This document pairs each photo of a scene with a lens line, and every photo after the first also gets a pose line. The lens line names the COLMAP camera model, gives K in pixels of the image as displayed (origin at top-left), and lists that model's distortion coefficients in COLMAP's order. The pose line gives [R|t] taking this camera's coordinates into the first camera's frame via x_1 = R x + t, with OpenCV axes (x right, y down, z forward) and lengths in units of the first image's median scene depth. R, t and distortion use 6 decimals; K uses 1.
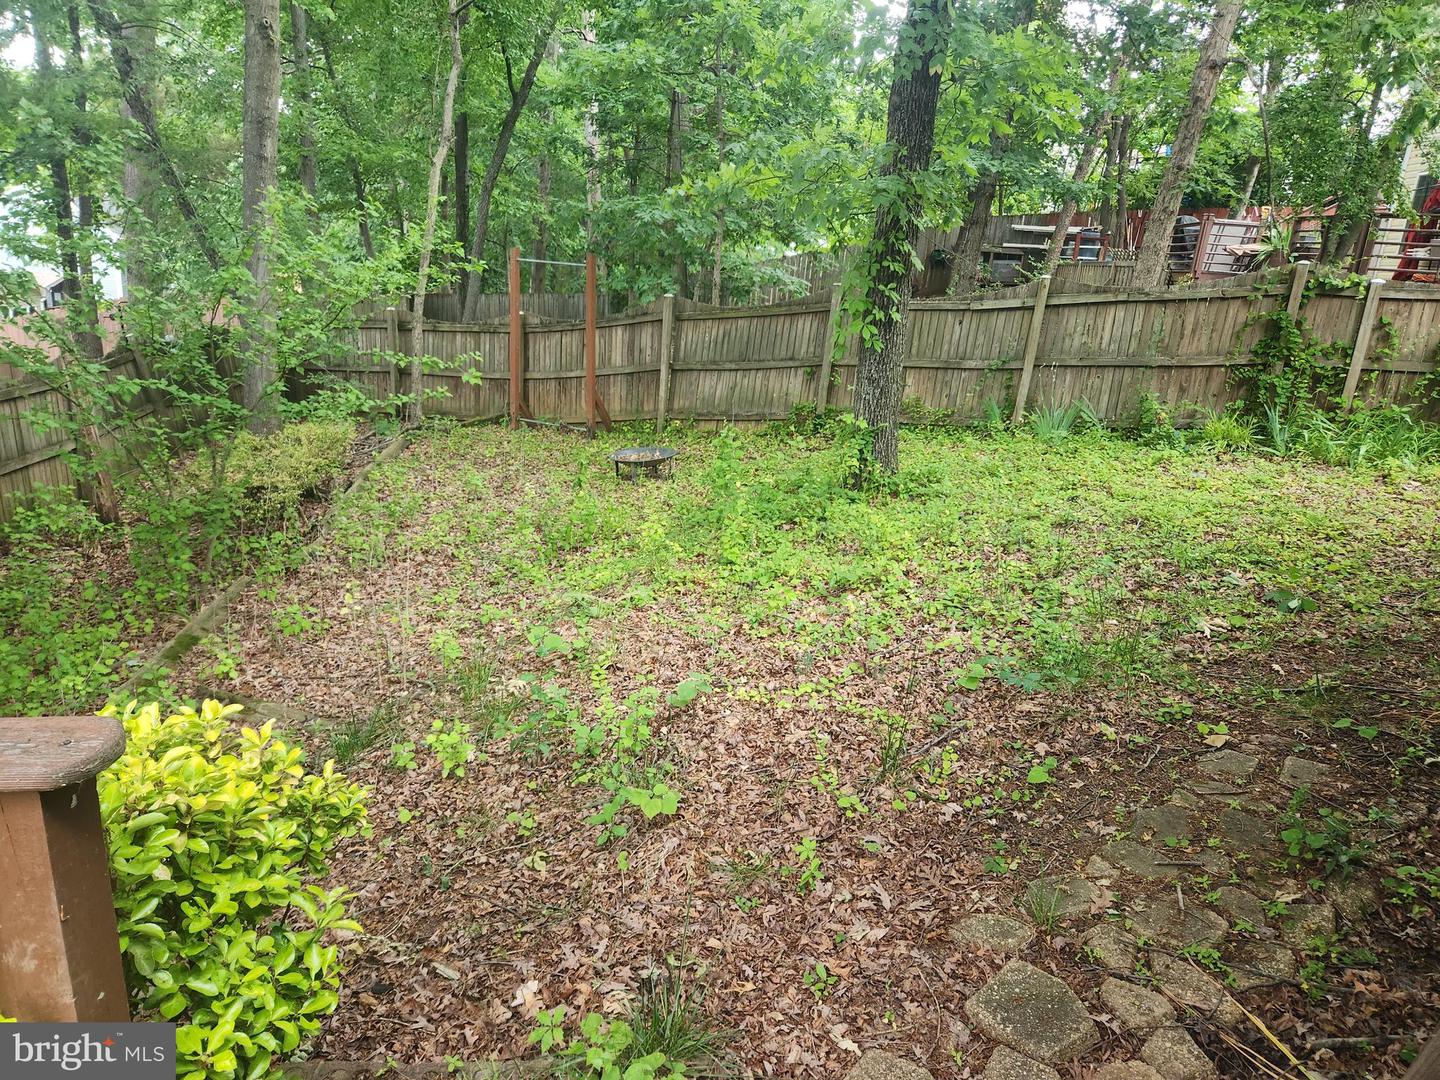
lens RADIAL K [[963.8, 0, 716.0], [0, 963.8, 536.4], [0, 0, 1]] dist [0.046564, -0.013350]
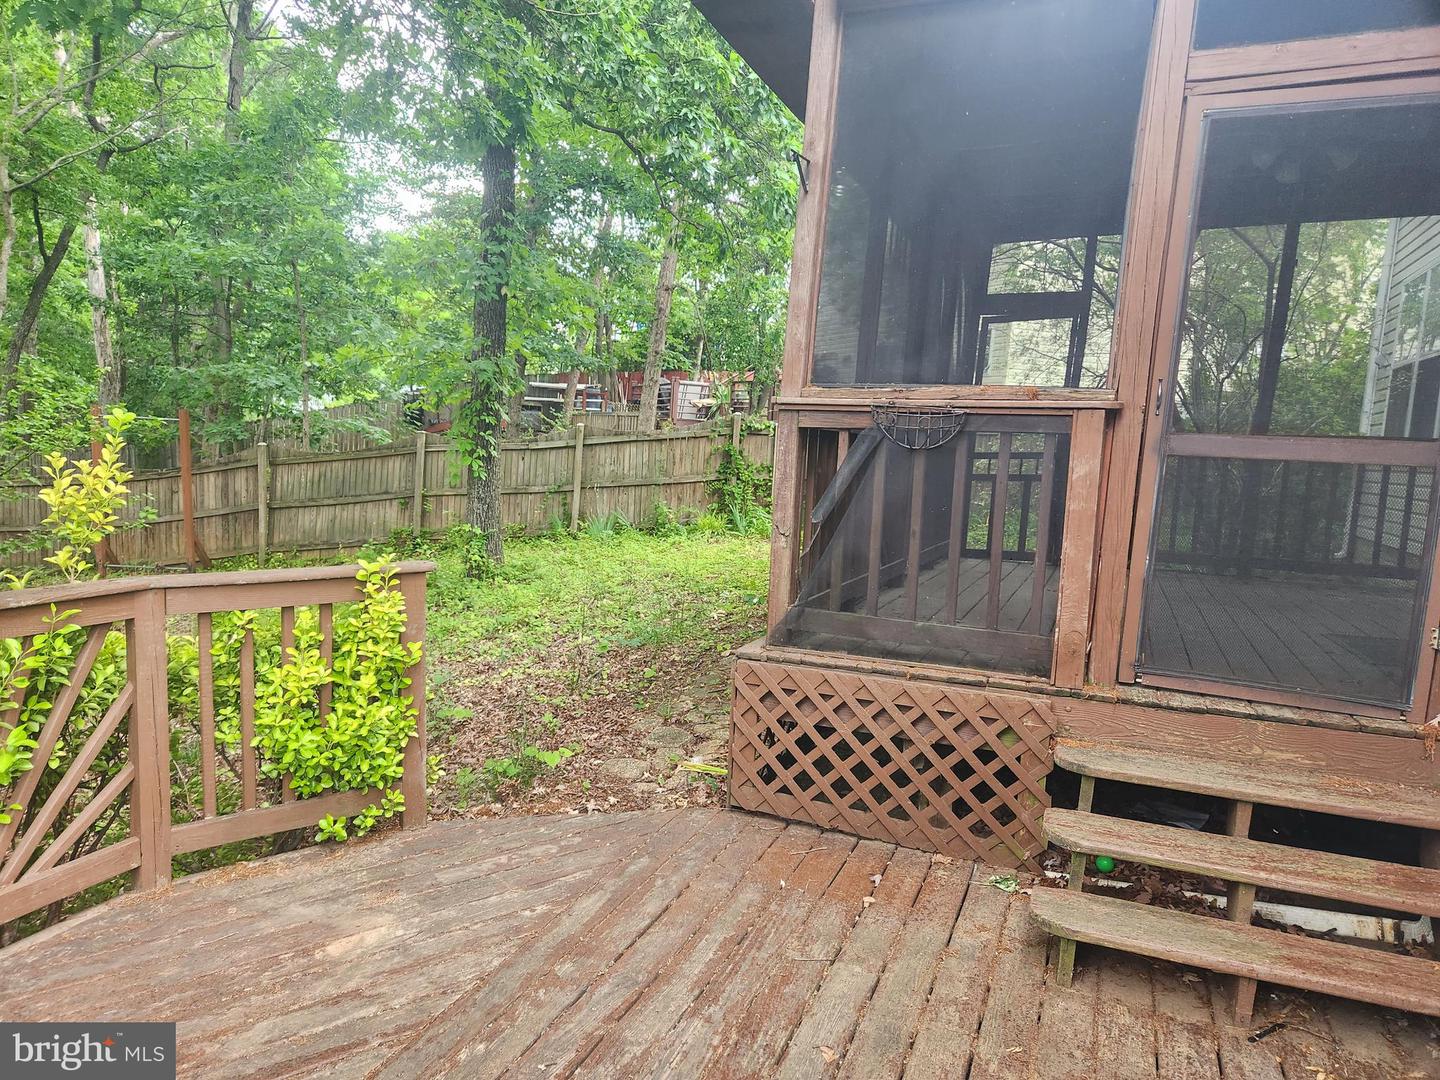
lens RADIAL K [[963.8, 0, 723.9], [0, 963.8, 543.6], [0, 0, 1]] dist [0.046564, -0.013350]
pose [[0.877498, -0.077608, 0.473260, -0.143712], [0.142091, 0.984584, -0.102001, 0.068322], [-0.458048, 0.156752, 0.874998, -0.267038]]
